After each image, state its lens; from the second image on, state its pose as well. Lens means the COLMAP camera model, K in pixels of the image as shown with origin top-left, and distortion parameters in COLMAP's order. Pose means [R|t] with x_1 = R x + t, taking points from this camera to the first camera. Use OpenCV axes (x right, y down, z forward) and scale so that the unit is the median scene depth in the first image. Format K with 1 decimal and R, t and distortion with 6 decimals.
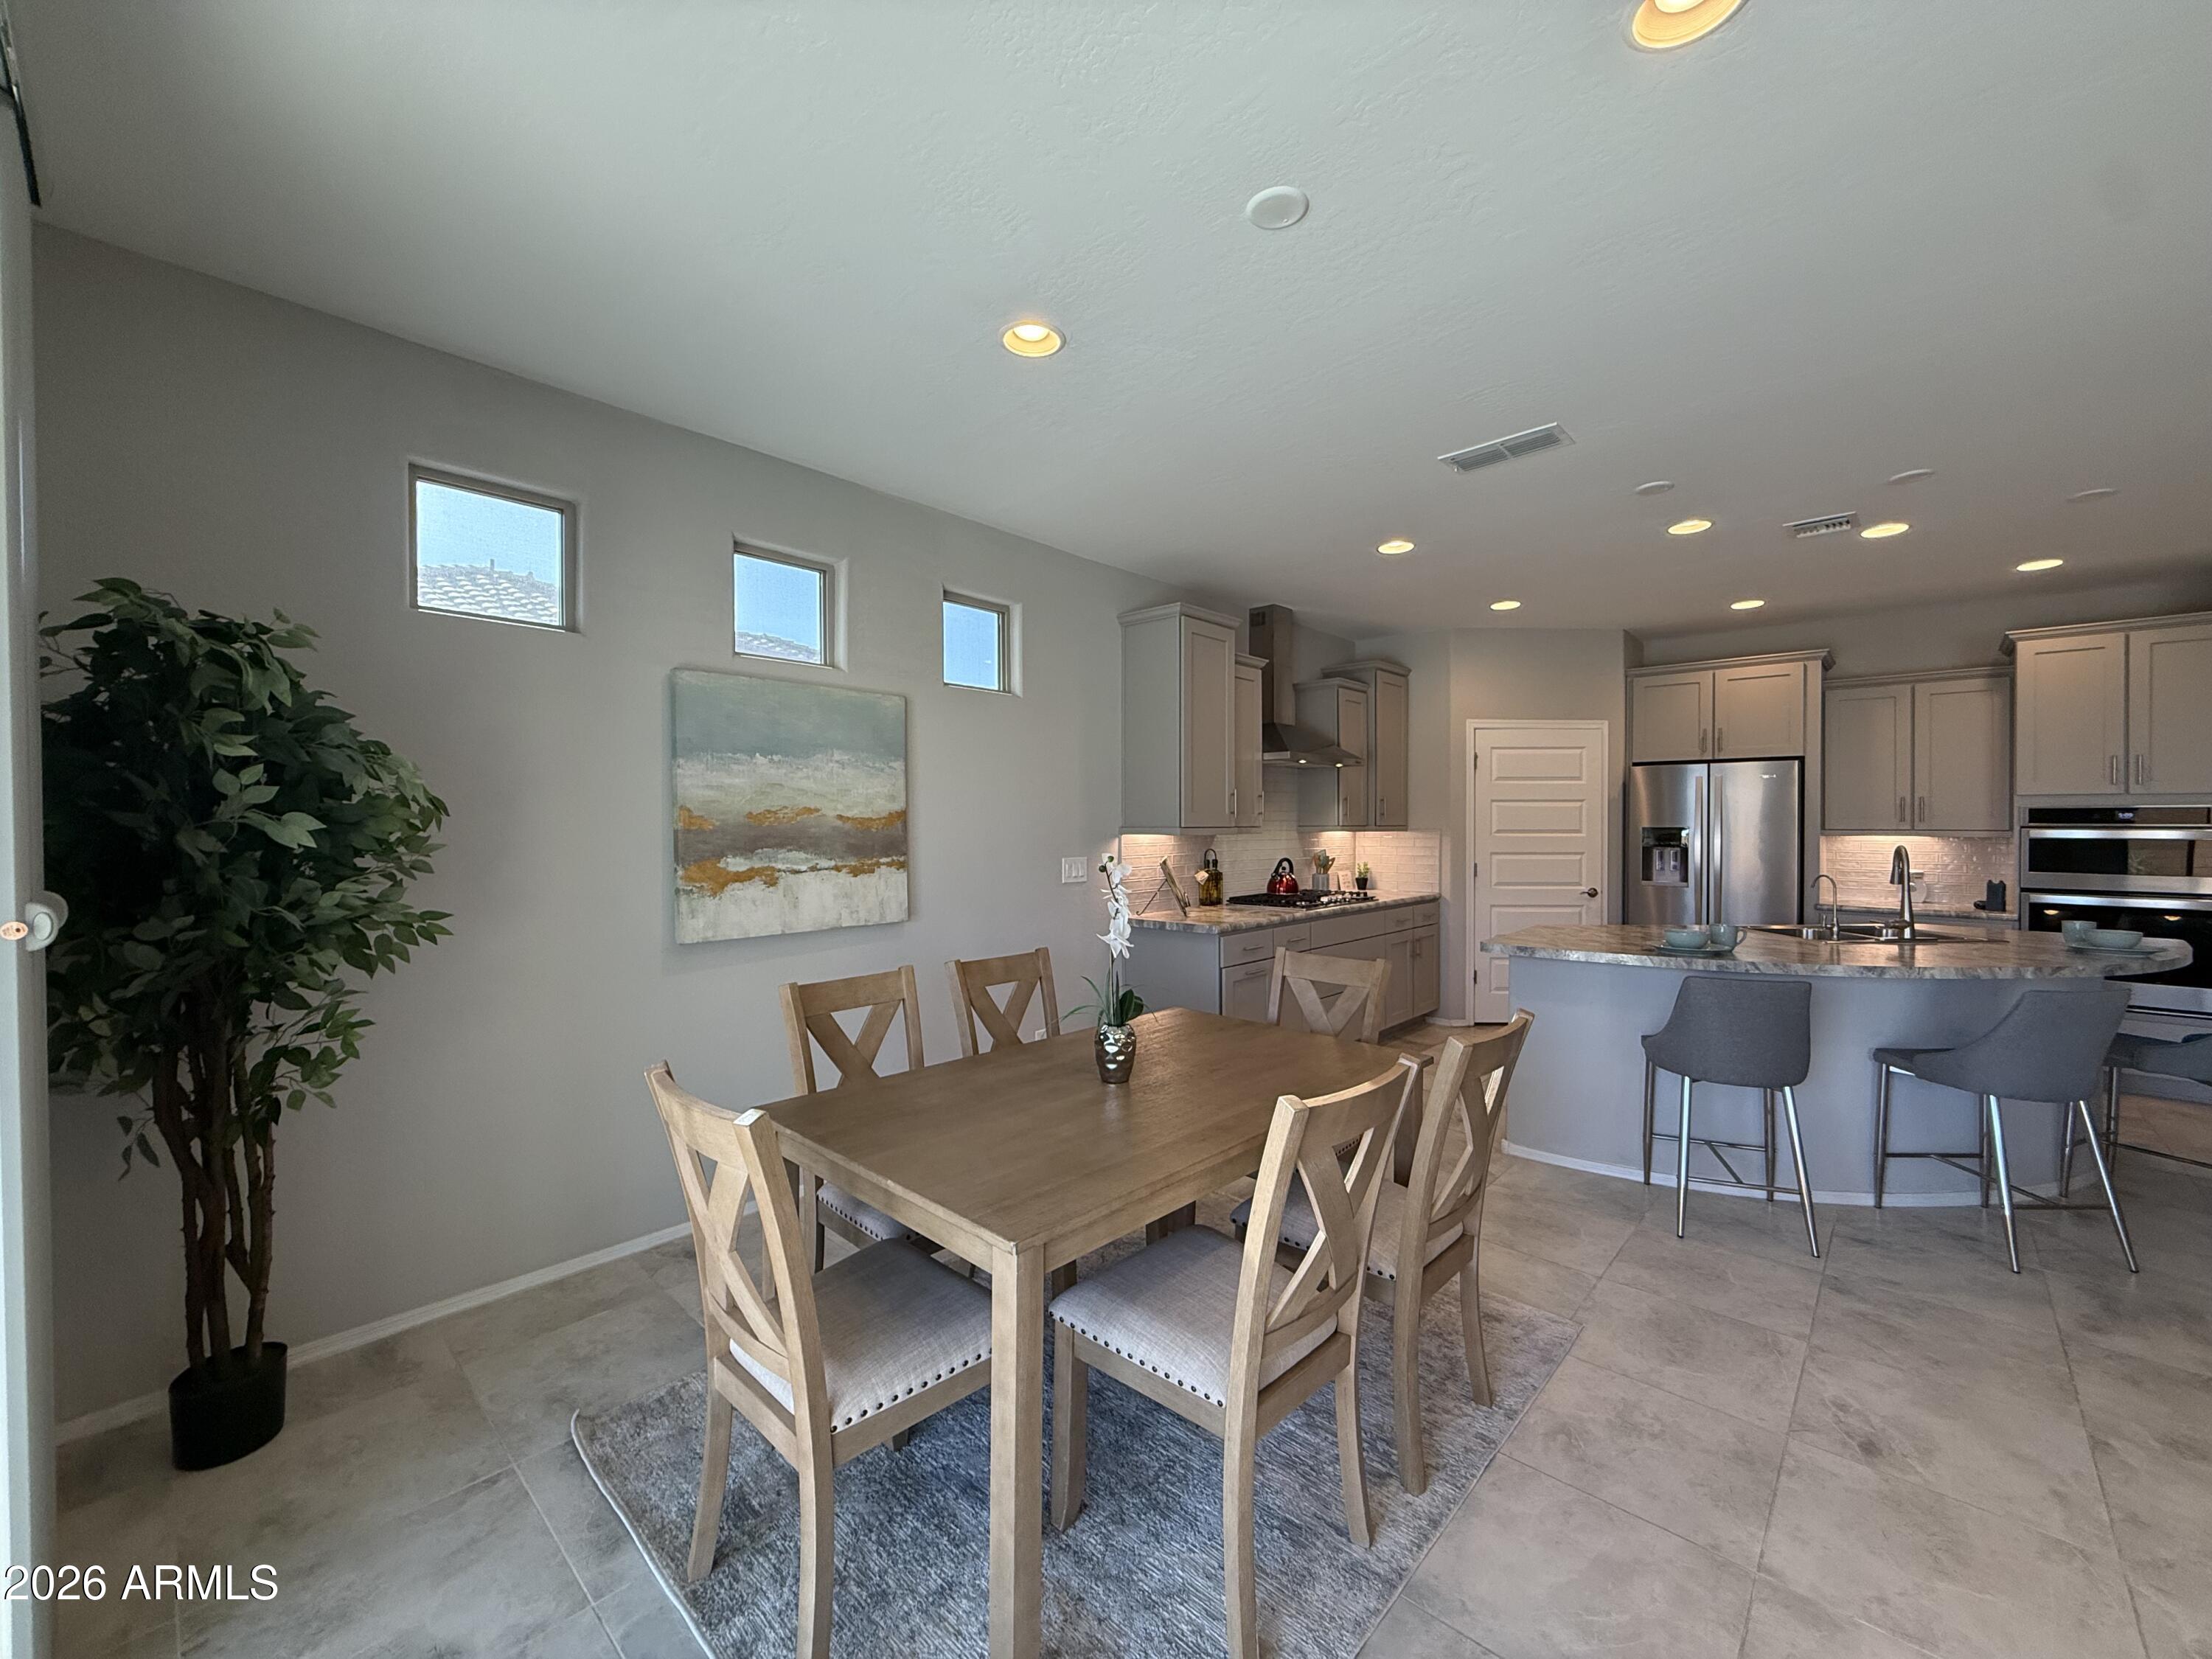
lens RADIAL K [[887.9, 0, 1100.6], [0, 887.9, 830.2], [0, 0, 1]] dist [-0.003618, 0.000662]
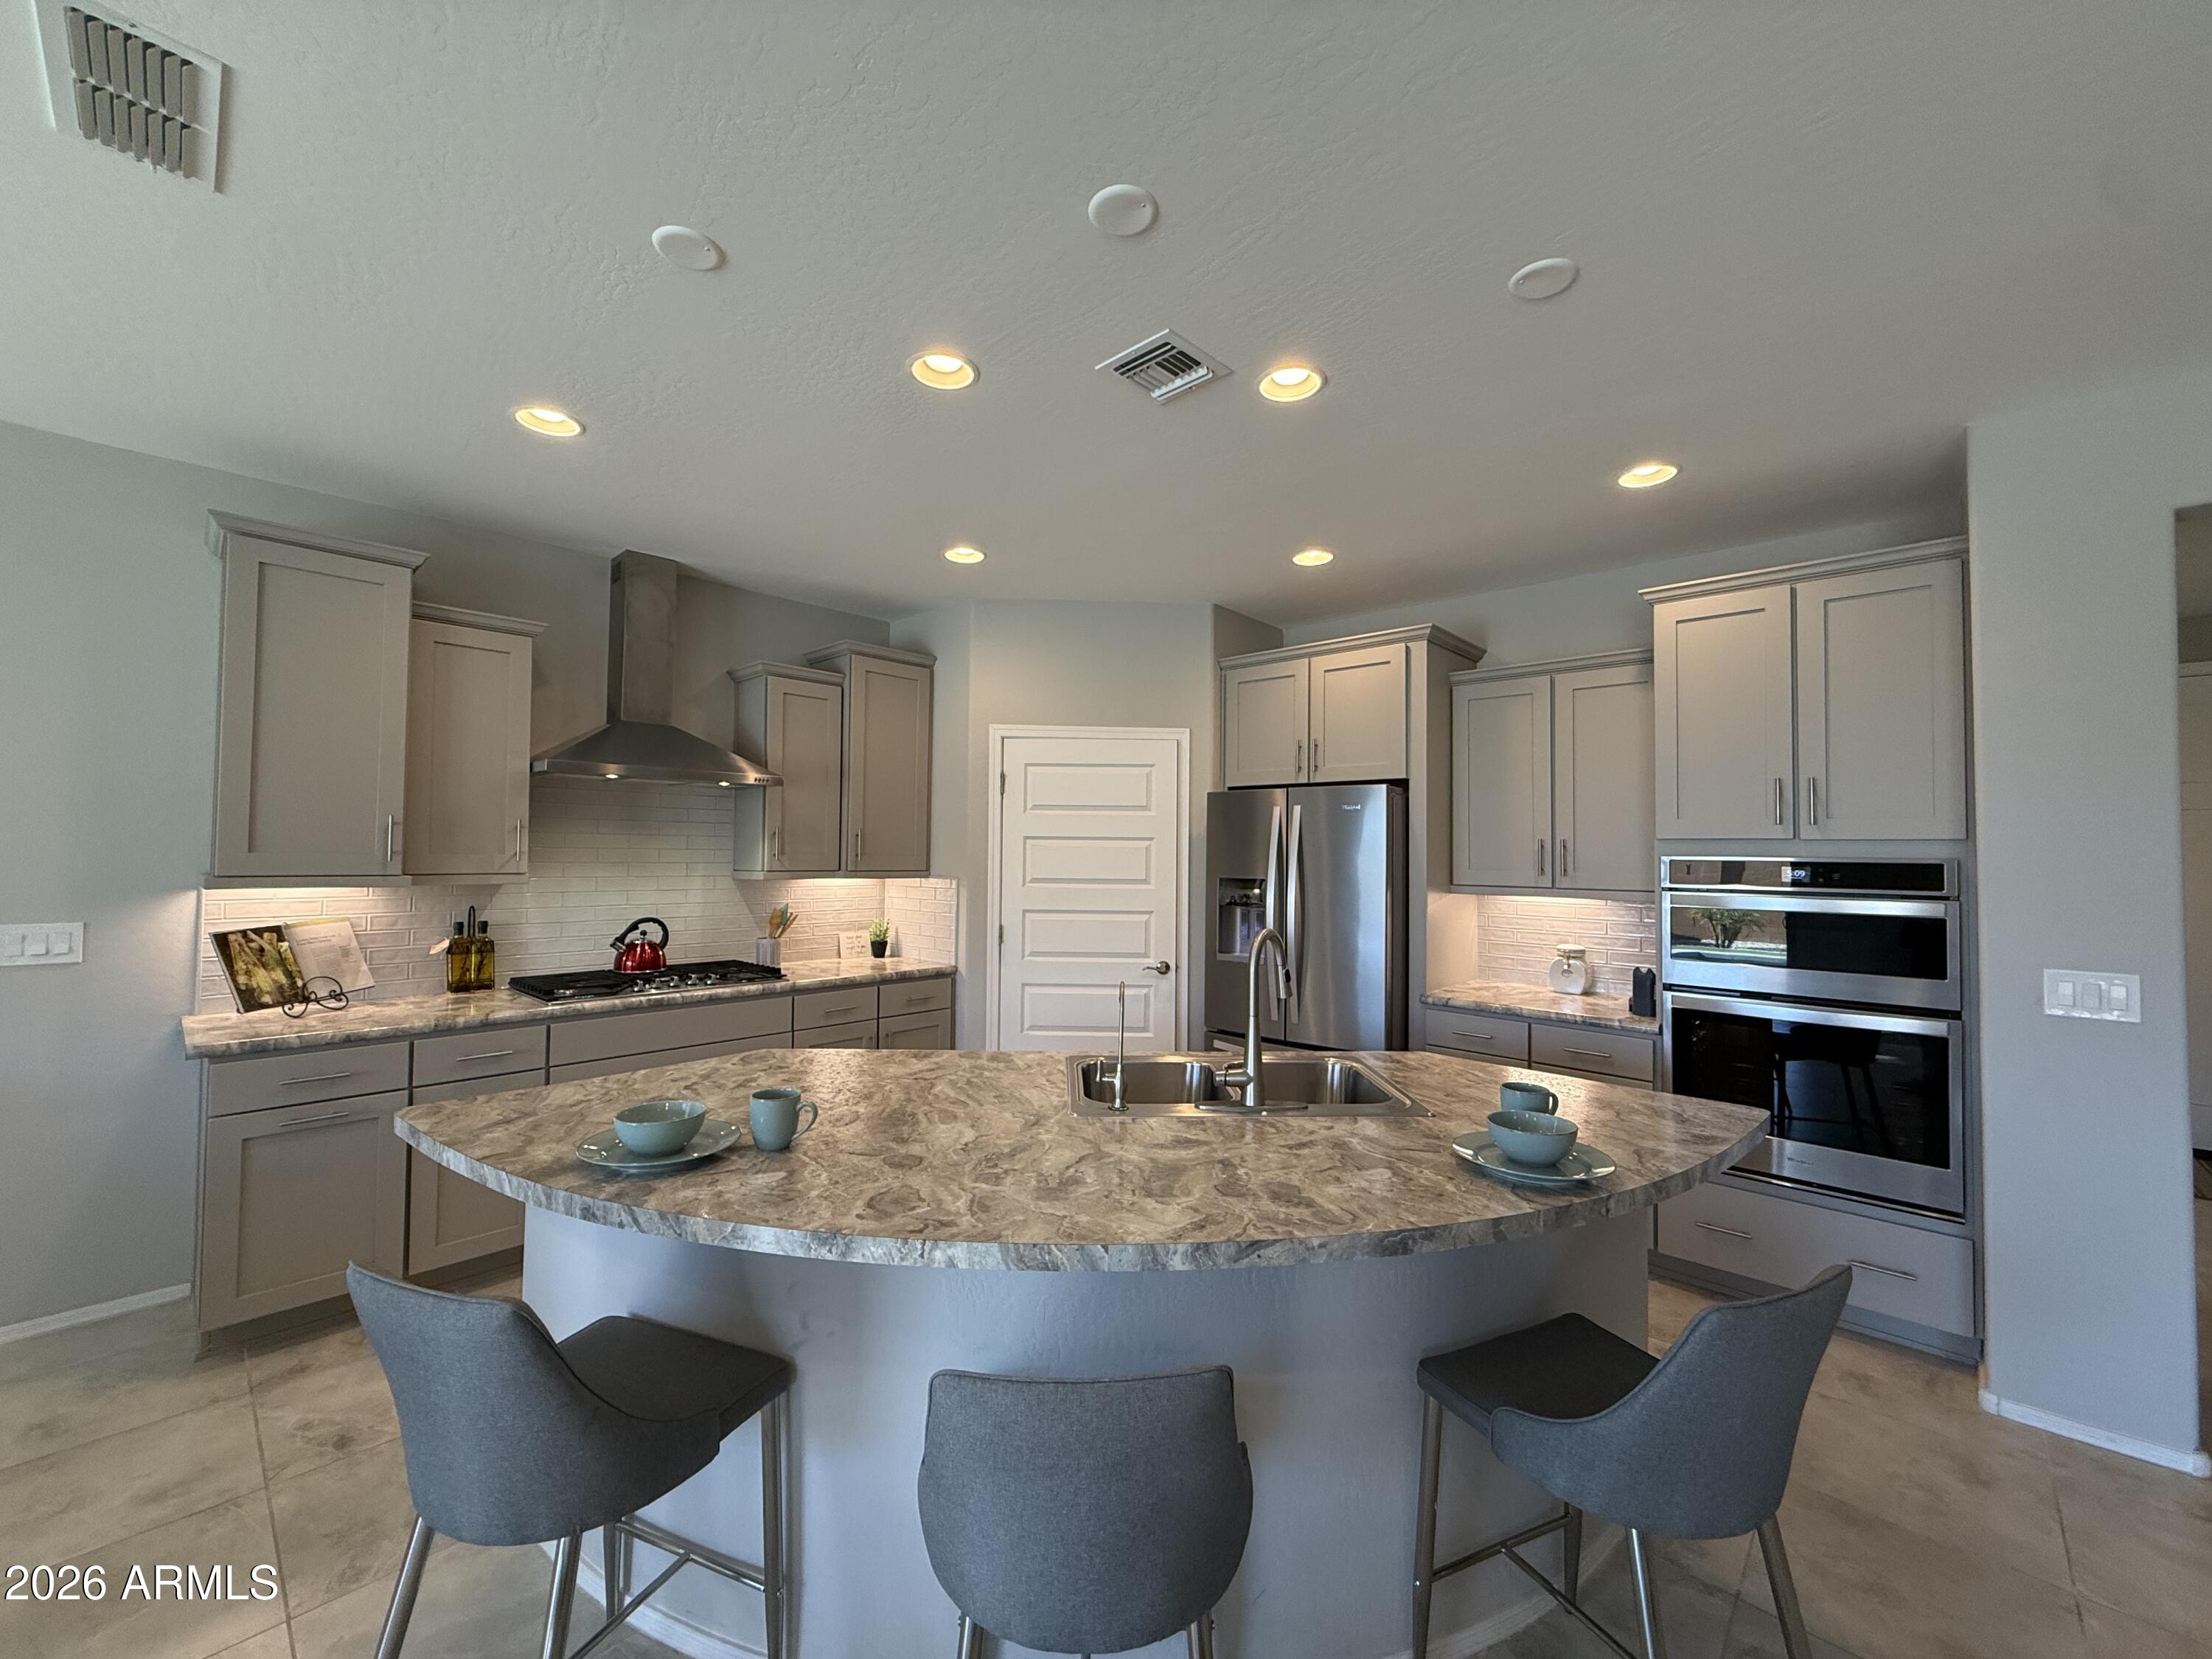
lens RADIAL K [[887.9, 0, 1106.6], [0, 887.9, 835.3], [0, 0, 1]] dist [-0.003618, 0.000662]
pose [[0.999927, 0.012028, 0.000976, 0.681546], [-0.011995, 0.999507, -0.029016, -0.020207], [-0.001324, 0.029002, 0.999578, 0.378770]]
